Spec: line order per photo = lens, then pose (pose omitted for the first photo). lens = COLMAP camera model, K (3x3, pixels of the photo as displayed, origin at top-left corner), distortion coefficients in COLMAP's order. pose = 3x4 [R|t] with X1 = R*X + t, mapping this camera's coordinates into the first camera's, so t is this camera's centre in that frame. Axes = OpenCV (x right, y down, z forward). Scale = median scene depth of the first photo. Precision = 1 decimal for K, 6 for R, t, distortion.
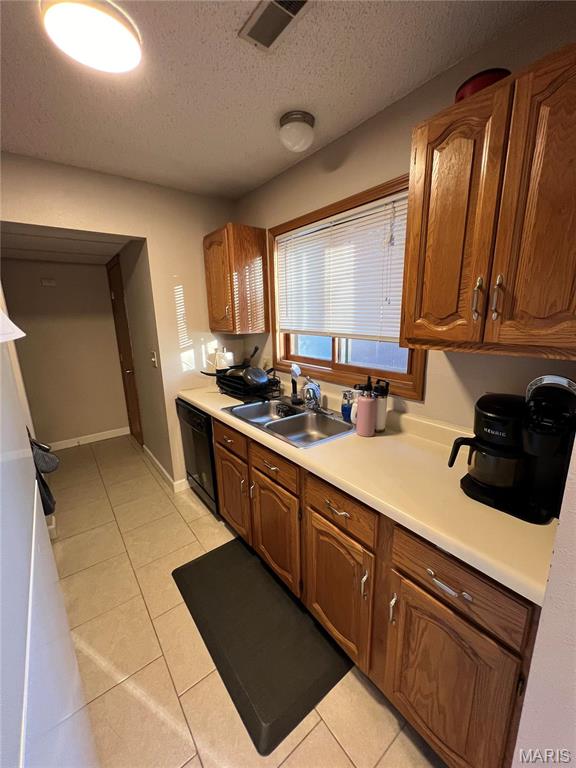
lens RADIAL K [[304.6, 0, 287.5], [0, 304.6, 384.6], [0, 0, 1]] dist [0.002333, 0.000045]
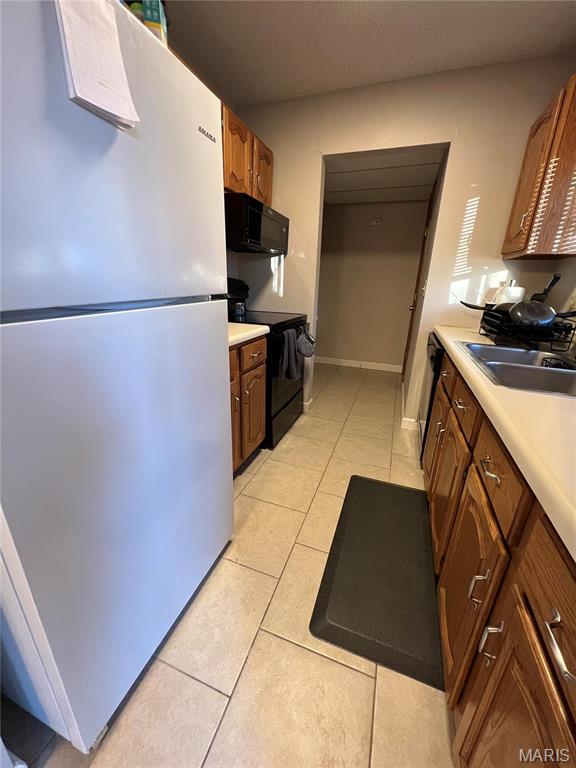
lens RADIAL K [[304.6, 0, 287.2], [0, 304.6, 385.1], [0, 0, 1]] dist [0.002333, 0.000045]
pose [[0.528446, 0.312449, -0.789380, 0.205642], [-0.230020, 0.947728, 0.221141, 0.102961], [0.817212, 0.064712, 0.572692, 0.138836]]
